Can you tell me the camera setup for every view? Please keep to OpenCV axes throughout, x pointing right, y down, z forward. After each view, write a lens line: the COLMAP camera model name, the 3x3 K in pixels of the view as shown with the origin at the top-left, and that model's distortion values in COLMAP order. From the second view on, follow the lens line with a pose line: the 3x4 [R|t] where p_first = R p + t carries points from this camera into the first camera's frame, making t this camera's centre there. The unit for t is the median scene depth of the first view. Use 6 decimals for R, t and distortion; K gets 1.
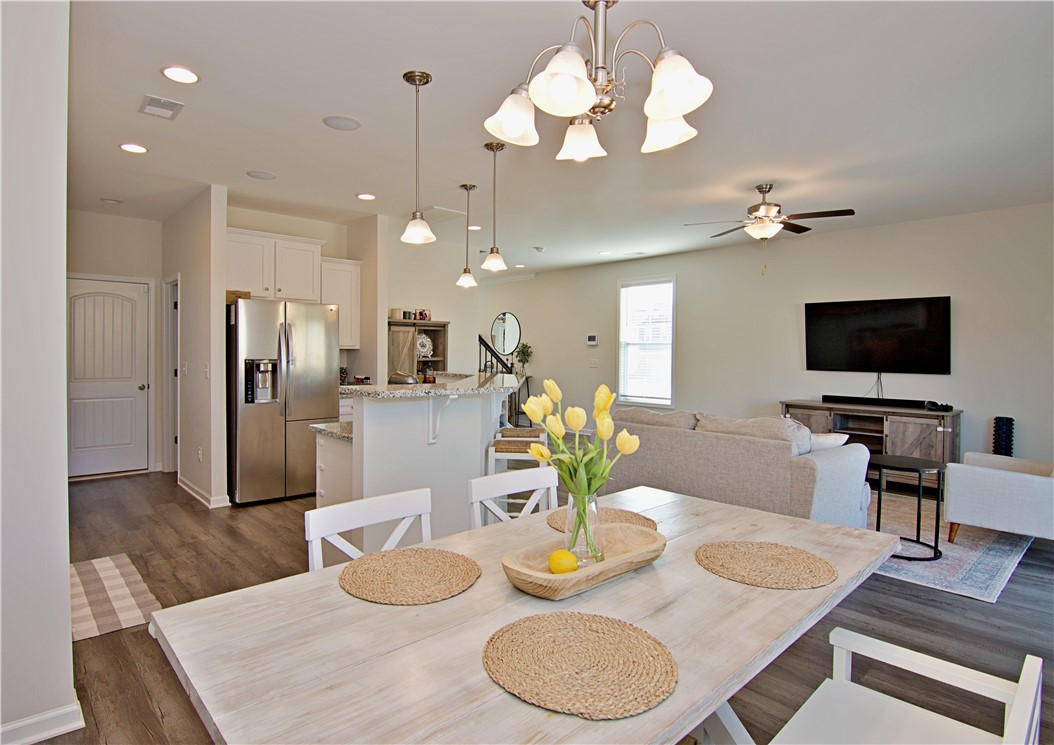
lens RADIAL K [[567.6, 0, 525.0], [0, 567.6, 368.5], [0, 0, 1]] dist [-0.005534, -0.000917]
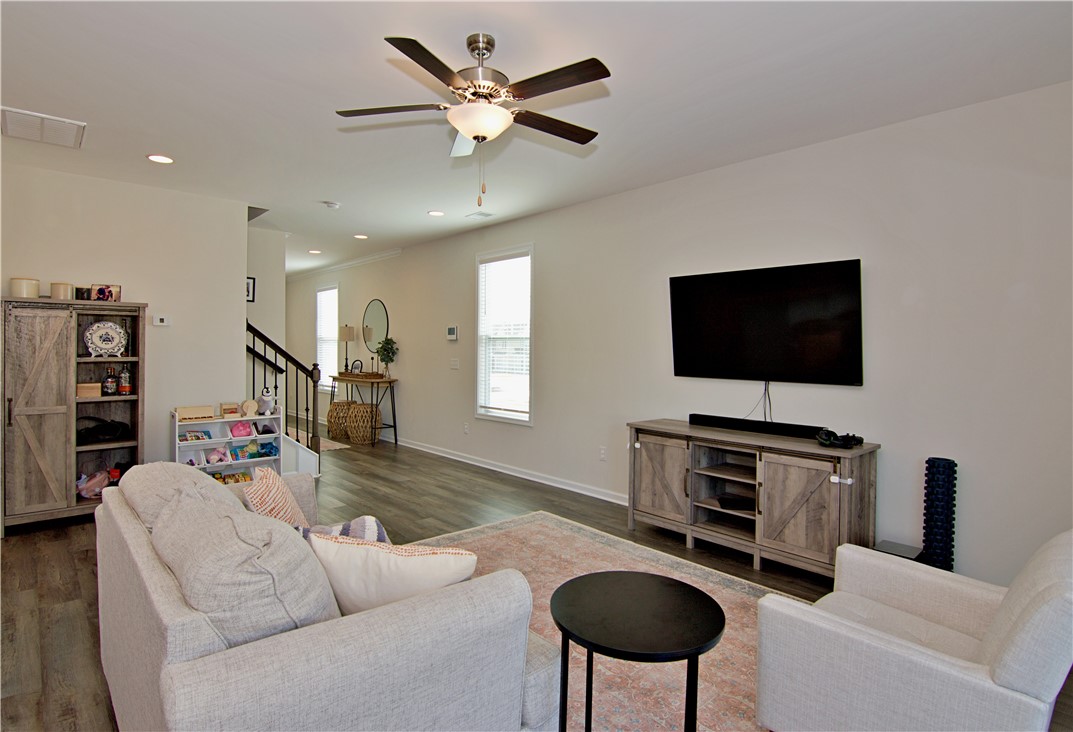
lens RADIAL K [[581.9, 0, 540.9], [0, 581.9, 367.0], [0, 0, 1]] dist [0.007497, 0.000200]
pose [[0.999687, 0.000901, 0.025002, 0.343710], [-0.000957, 0.999997, 0.002228, -0.010466], [-0.024999, -0.002251, 0.999685, 0.330201]]
